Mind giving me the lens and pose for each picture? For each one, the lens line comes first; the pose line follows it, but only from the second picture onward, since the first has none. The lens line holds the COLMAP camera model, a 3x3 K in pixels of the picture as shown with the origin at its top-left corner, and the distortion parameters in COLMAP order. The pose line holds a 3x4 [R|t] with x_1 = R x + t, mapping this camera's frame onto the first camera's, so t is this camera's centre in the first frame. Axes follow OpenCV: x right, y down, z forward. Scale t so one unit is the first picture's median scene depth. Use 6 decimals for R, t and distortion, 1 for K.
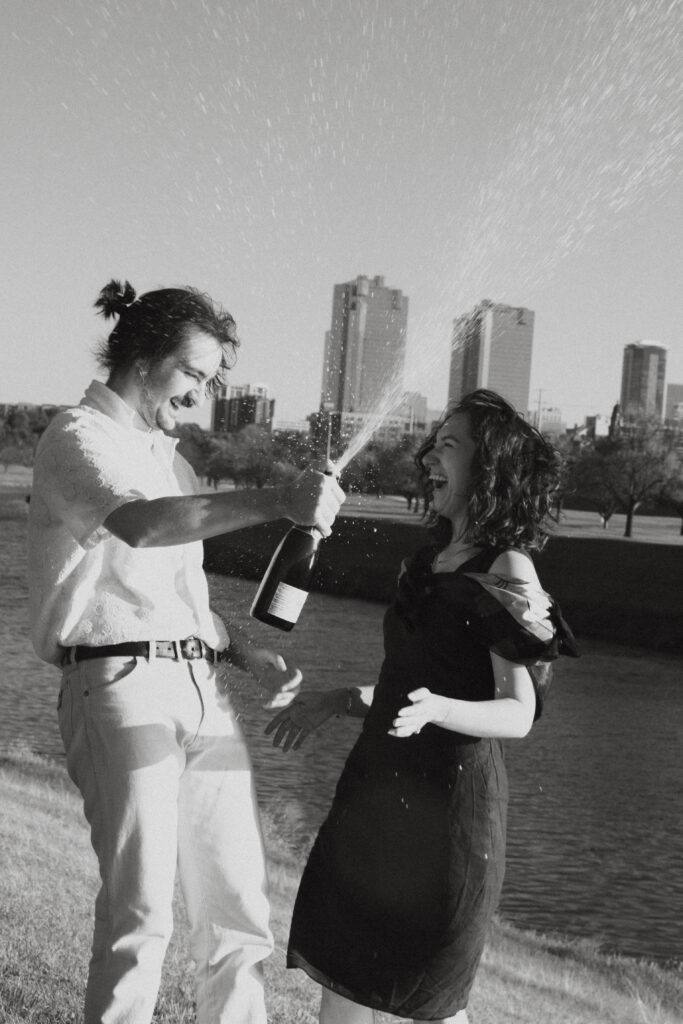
lens RADIAL K [[2290.6, 0, 231.7], [0, 2290.6, 515.6], [0, 0, 1]] dist [-0.029952, 0.065325]
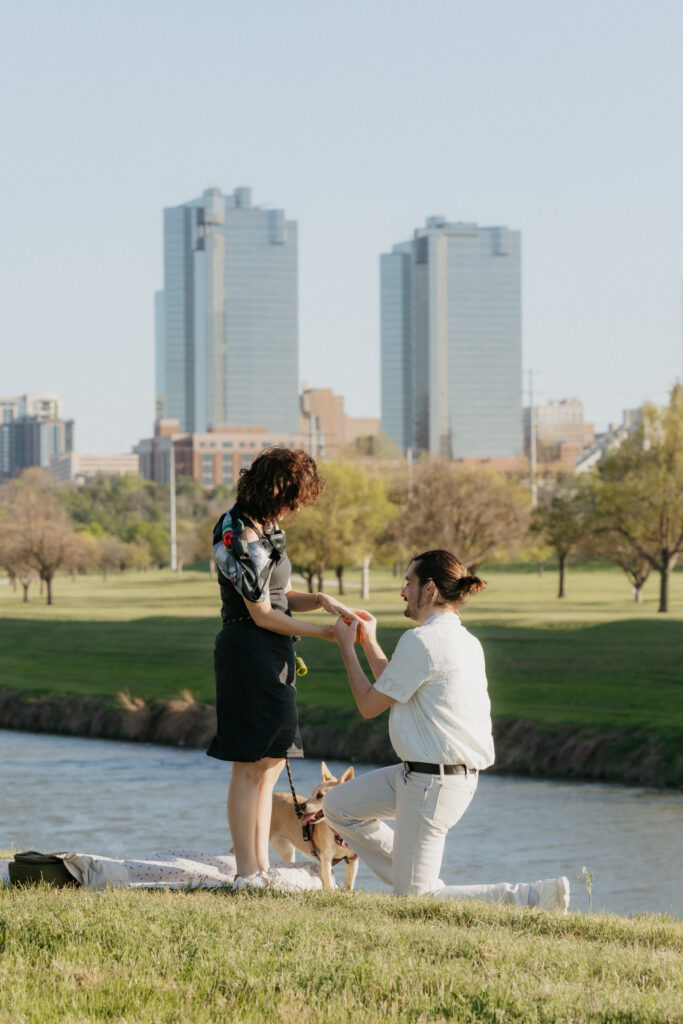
lens RADIAL K [[2479.9, 0, 220.5], [0, 2479.9, 509.6], [0, 0, 1]] dist [-0.015524, 0.307786]
pose [[0.989290, -0.075360, 0.125003, -0.022822], [0.079805, 0.996330, -0.030933, -0.007413], [-0.122214, 0.040577, 0.991674, 0.397962]]
